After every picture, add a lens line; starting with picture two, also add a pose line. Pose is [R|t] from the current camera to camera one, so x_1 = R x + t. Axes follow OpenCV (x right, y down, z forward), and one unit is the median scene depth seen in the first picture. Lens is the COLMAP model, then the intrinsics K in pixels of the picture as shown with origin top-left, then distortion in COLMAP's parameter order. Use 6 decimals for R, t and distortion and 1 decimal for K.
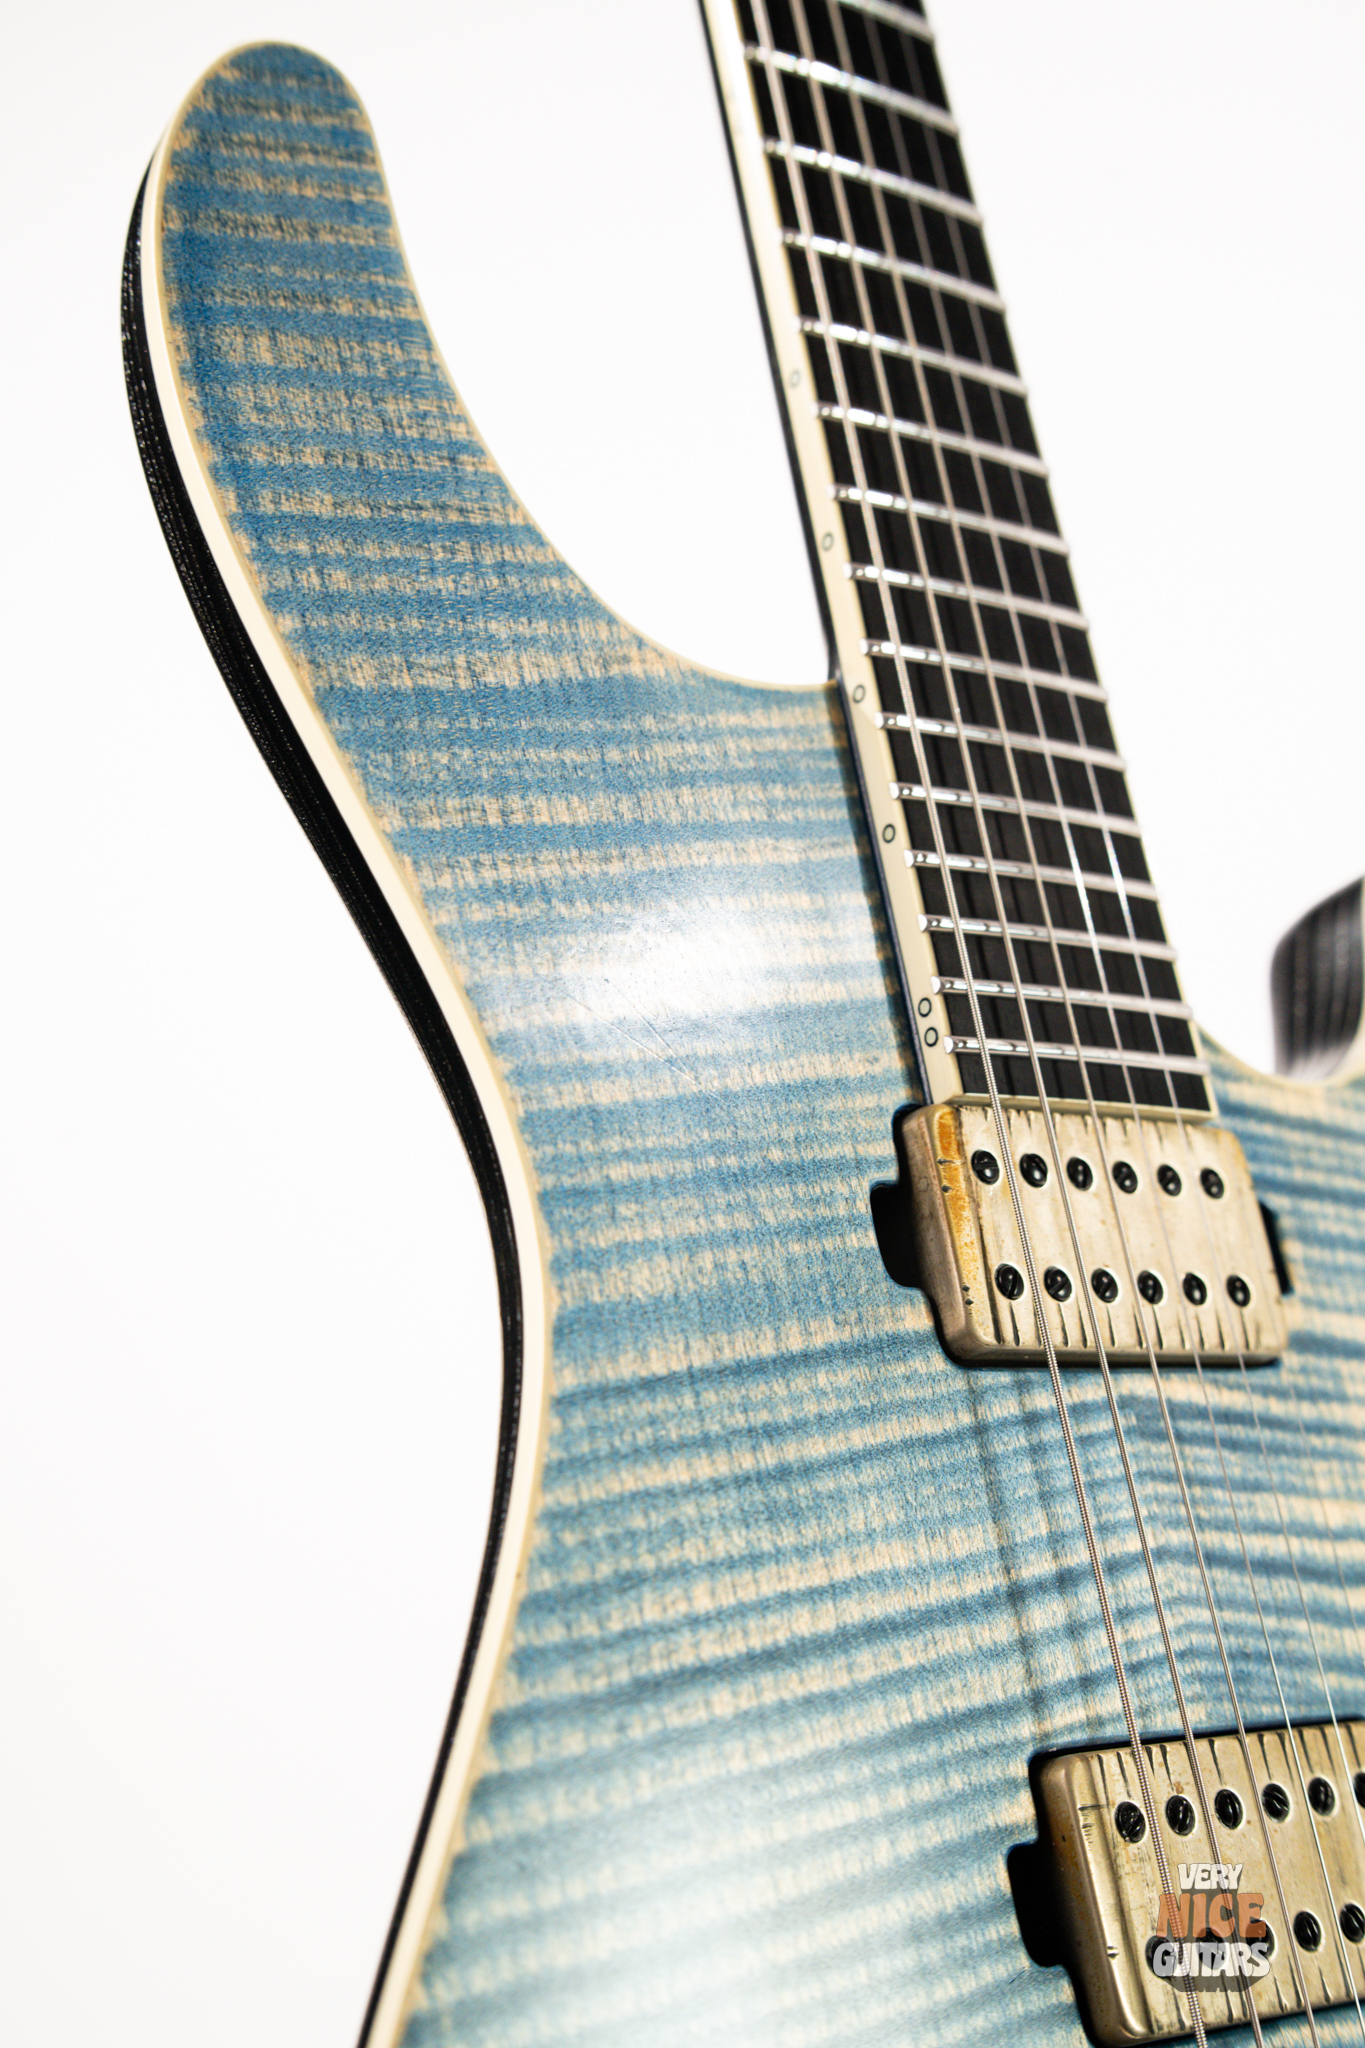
lens RADIAL K [[2923.1, 0, 683.4], [0, 2923.1, 1022.0], [0, 0, 1]] dist [0.070145, -0.132715]
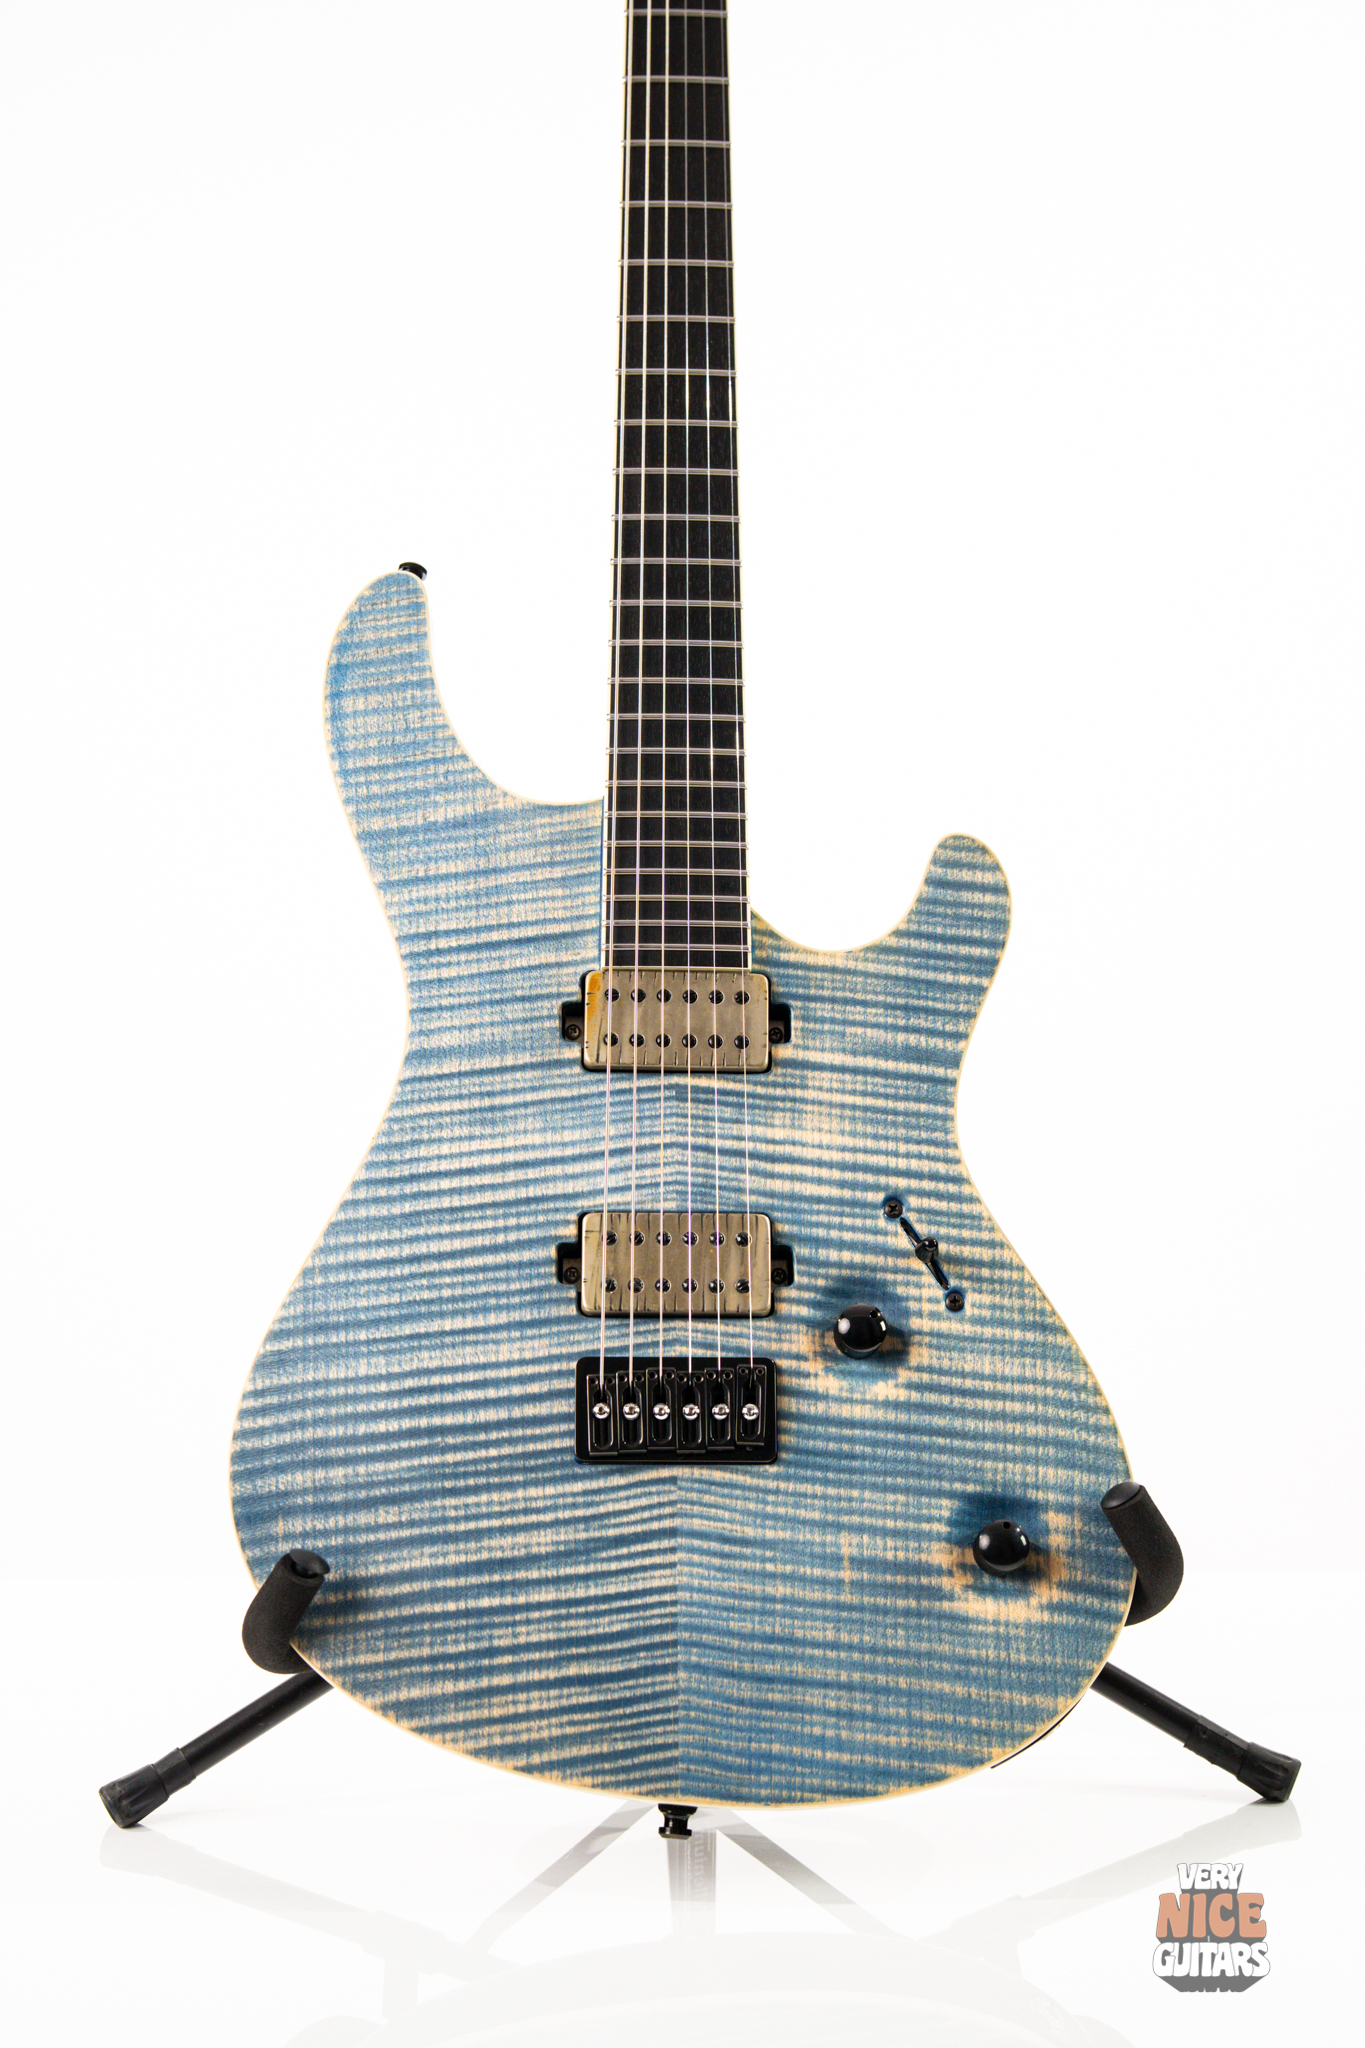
lens RADIAL K [[3012.1, 0, 680.9], [0, 3012.1, 1018.6], [0, 0, 1]] dist [0.103424, -0.227845]
pose [[0.800986, -0.007966, -0.598631, 1.833926], [0.059479, 0.996023, 0.066331, -0.106952], [0.595722, -0.088736, 0.798274, -1.136193]]
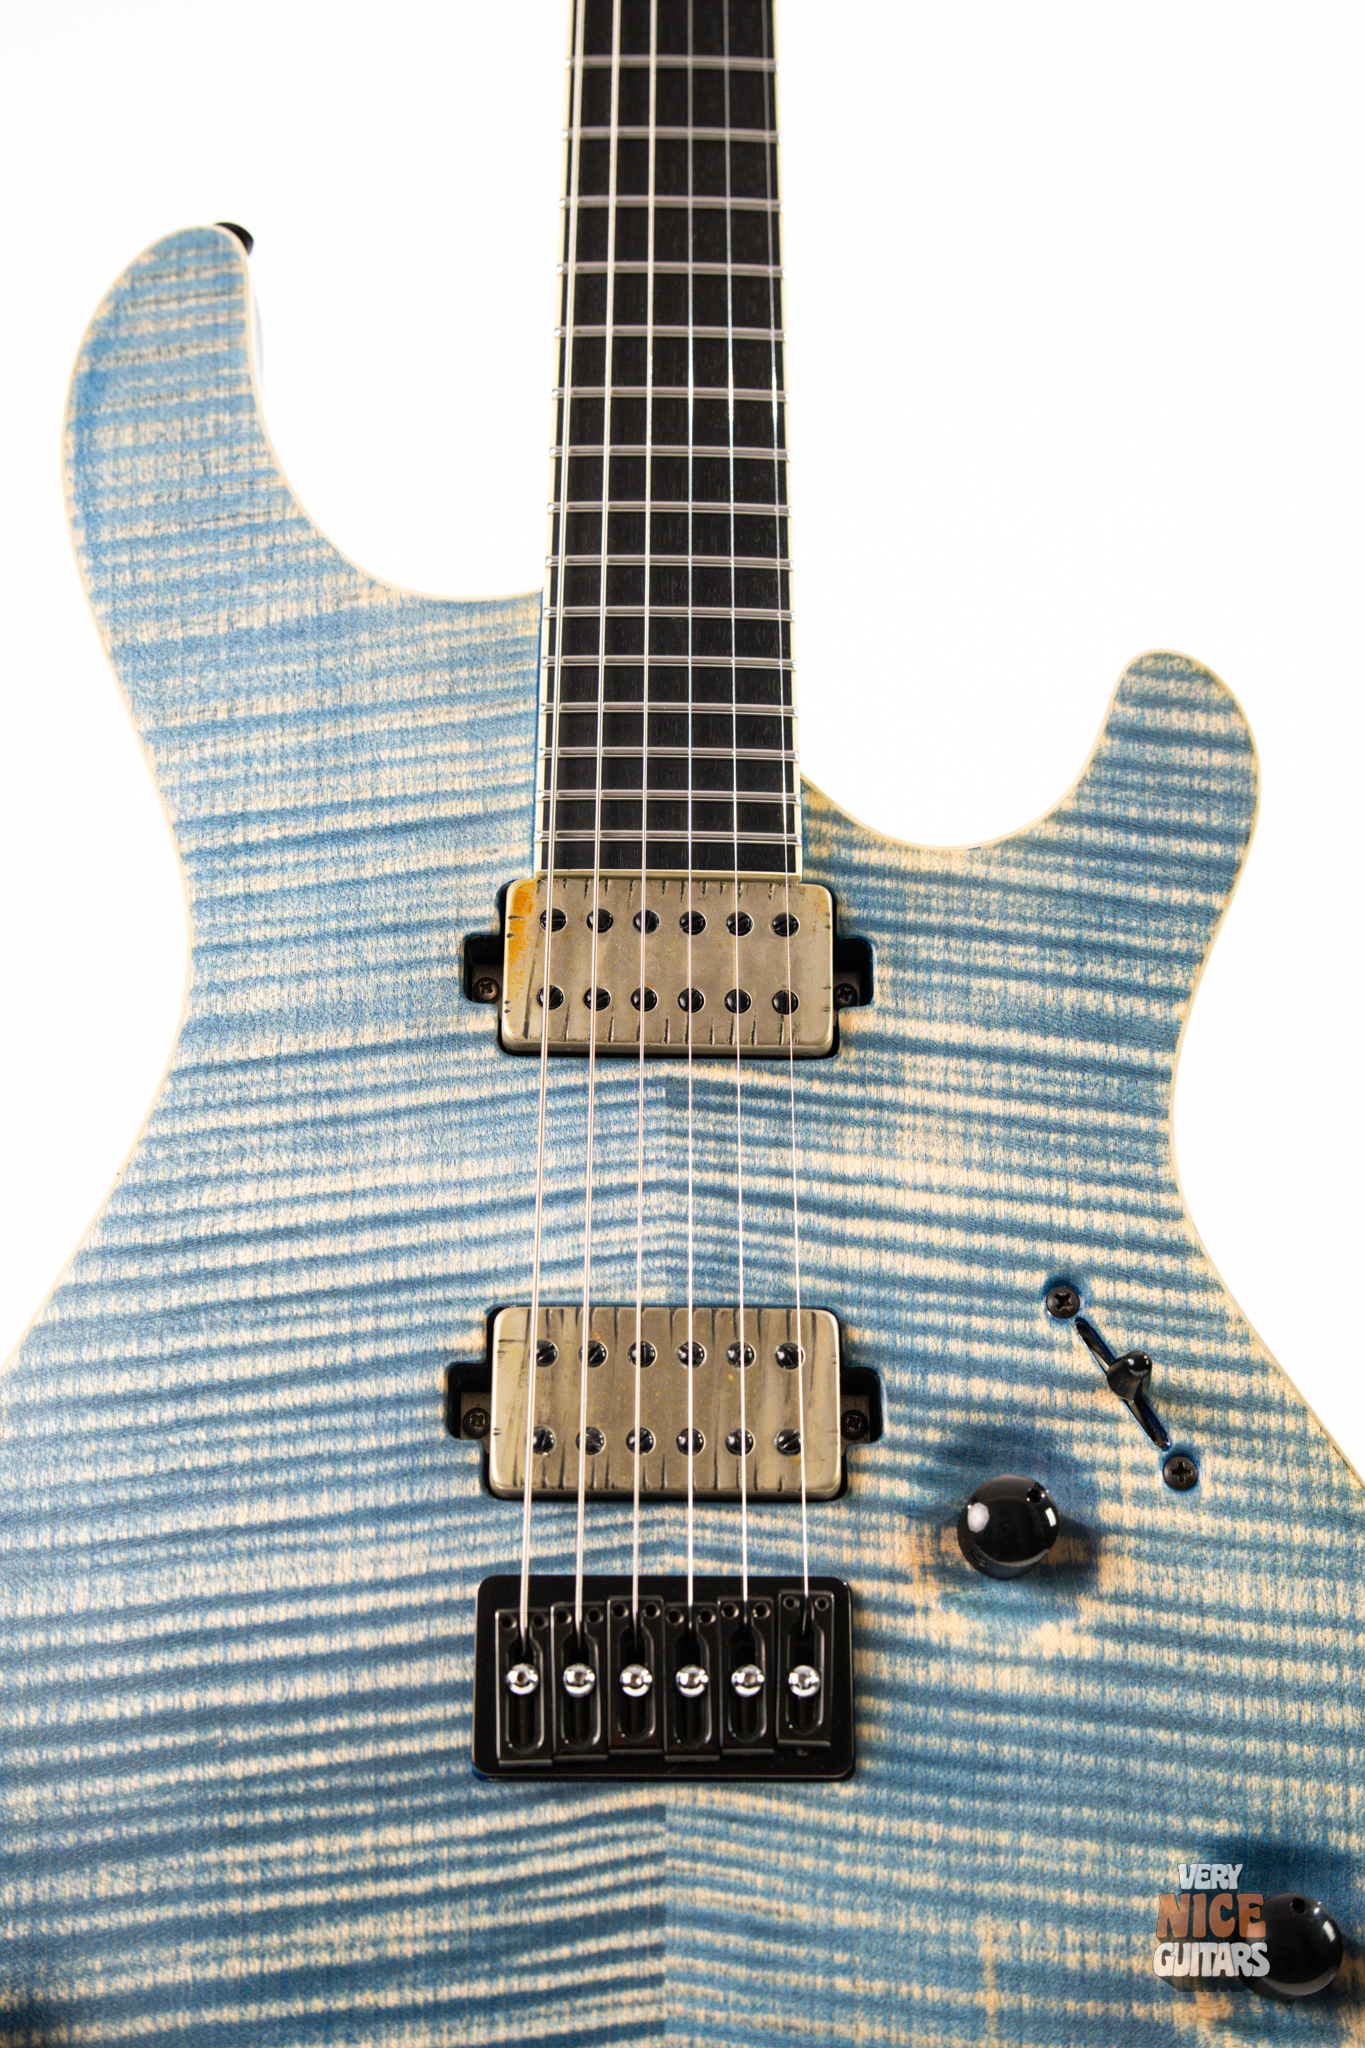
lens RADIAL K [[2966.8, 0, 690.6], [0, 2966.8, 1033.0], [0, 0, 1]] dist [0.095735, -0.299375]
pose [[0.796971, -0.041813, -0.602569, 1.093012], [0.059902, 0.998155, 0.009964, 0.100310], [0.601040, -0.044036, 0.798005, -0.130974]]
